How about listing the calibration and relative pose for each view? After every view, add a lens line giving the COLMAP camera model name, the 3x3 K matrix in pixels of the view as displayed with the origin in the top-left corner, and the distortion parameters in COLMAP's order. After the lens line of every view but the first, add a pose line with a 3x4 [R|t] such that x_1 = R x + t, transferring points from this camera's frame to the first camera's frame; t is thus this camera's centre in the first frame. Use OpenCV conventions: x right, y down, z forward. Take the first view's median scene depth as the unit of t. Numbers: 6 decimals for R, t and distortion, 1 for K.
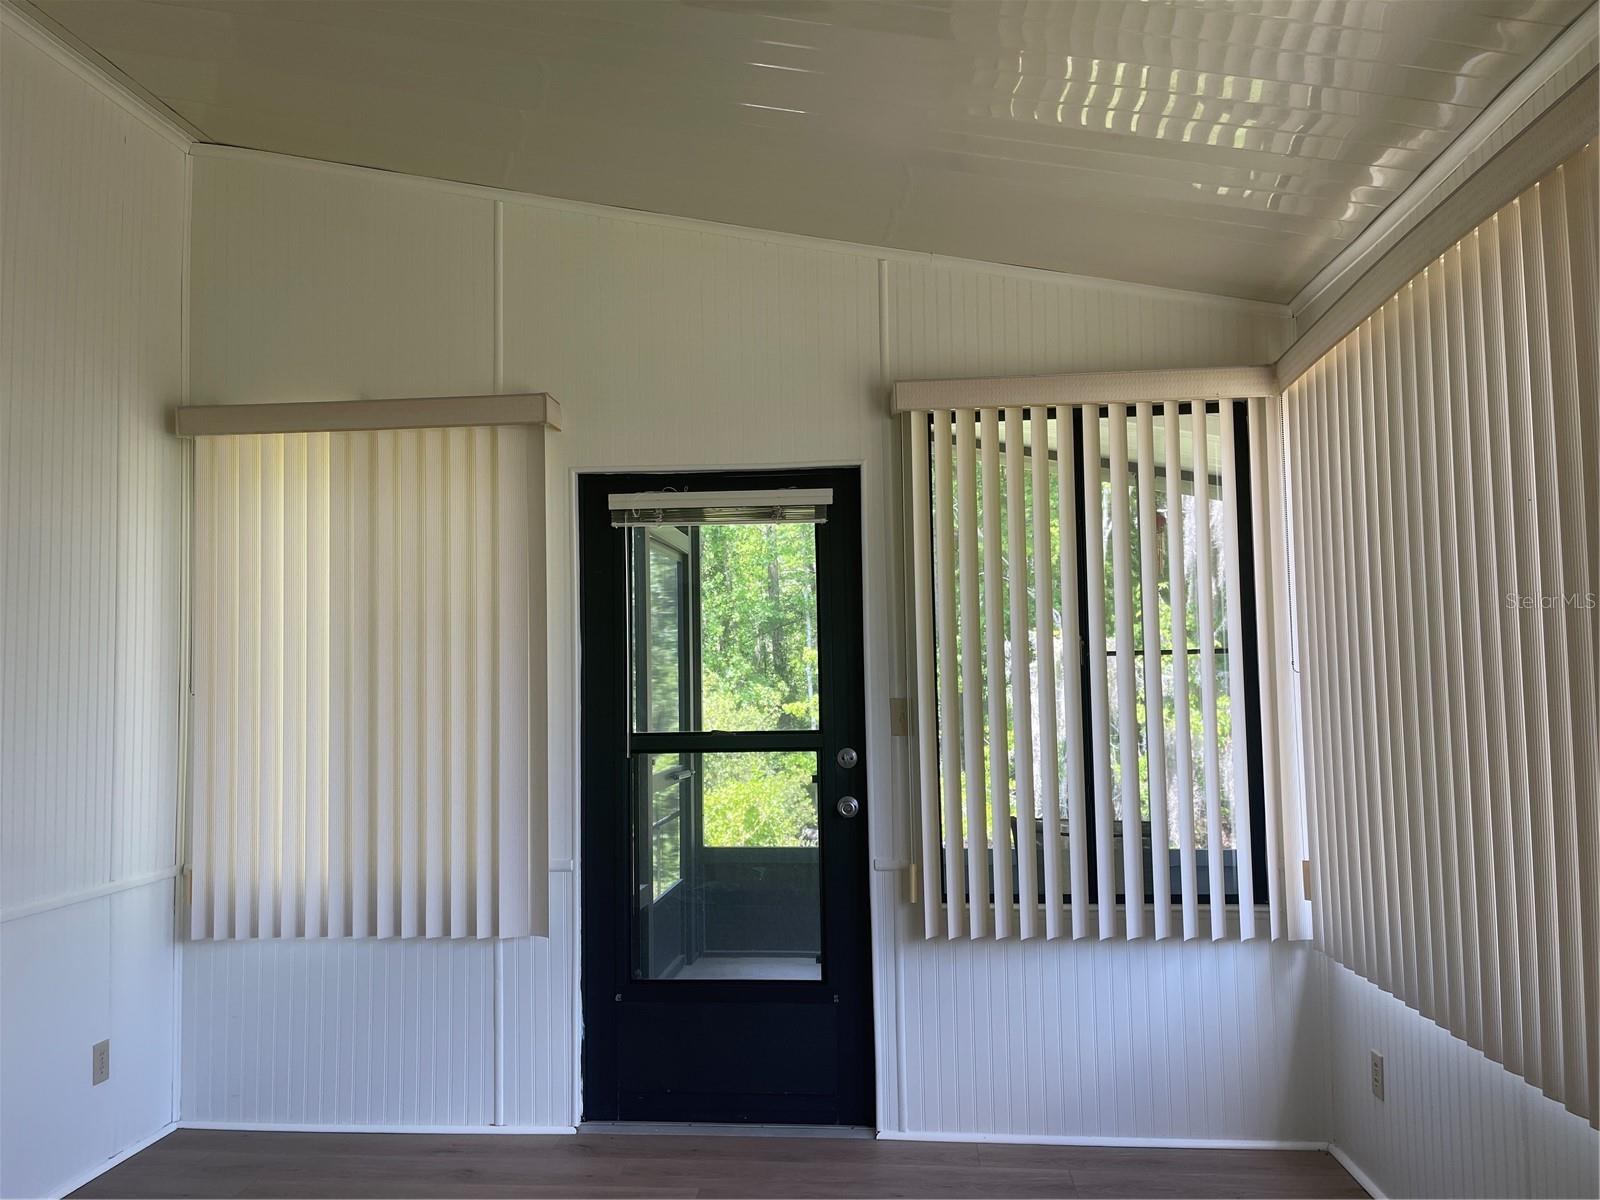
lens RADIAL K [[1207.7, 0, 793.4], [0, 1207.7, 610.4], [0, 0, 1]] dist [0.075903, -0.097687]
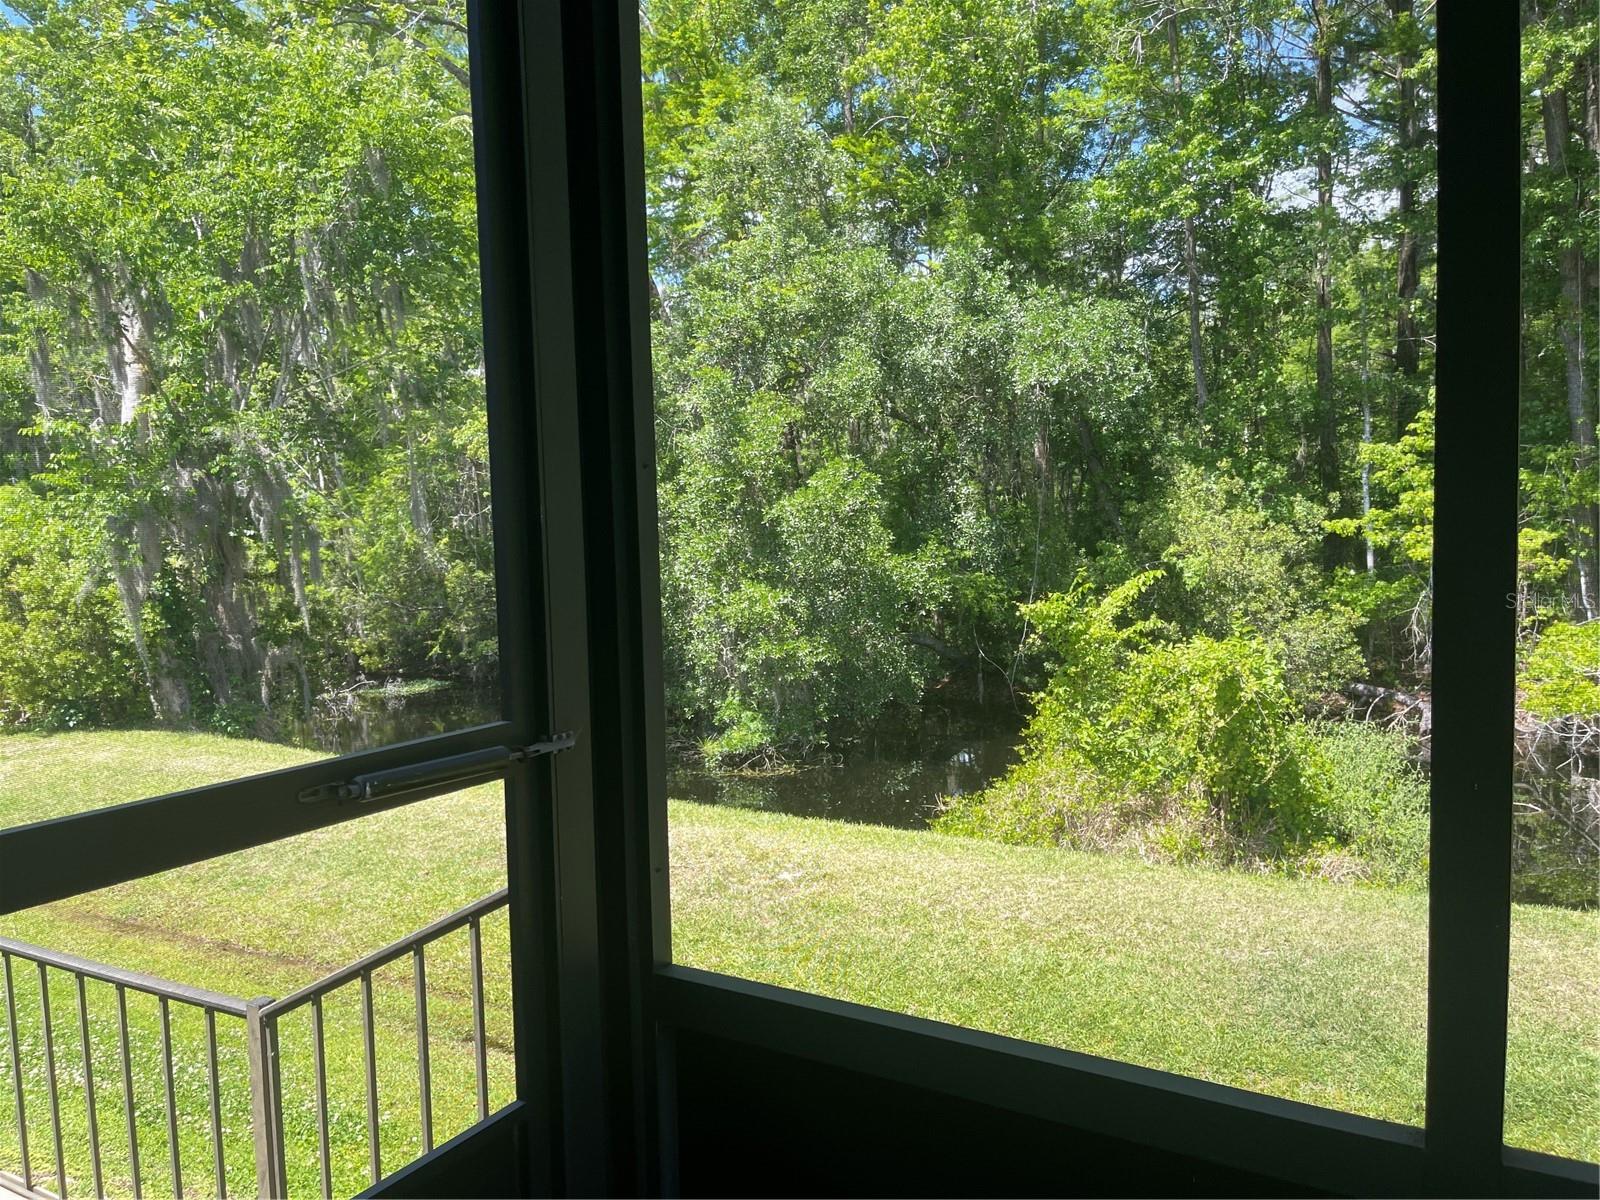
lens RADIAL K [[1207.7, 0, 793.4], [0, 1207.7, 610.4], [0, 0, 1]] dist [0.075903, -0.097687]
pose [[0.907154, 0.026534, -0.419961, 0.012645], [0.035028, 0.989785, 0.138200, 0.015005], [0.419338, -0.140079, 0.896958, 0.165362]]
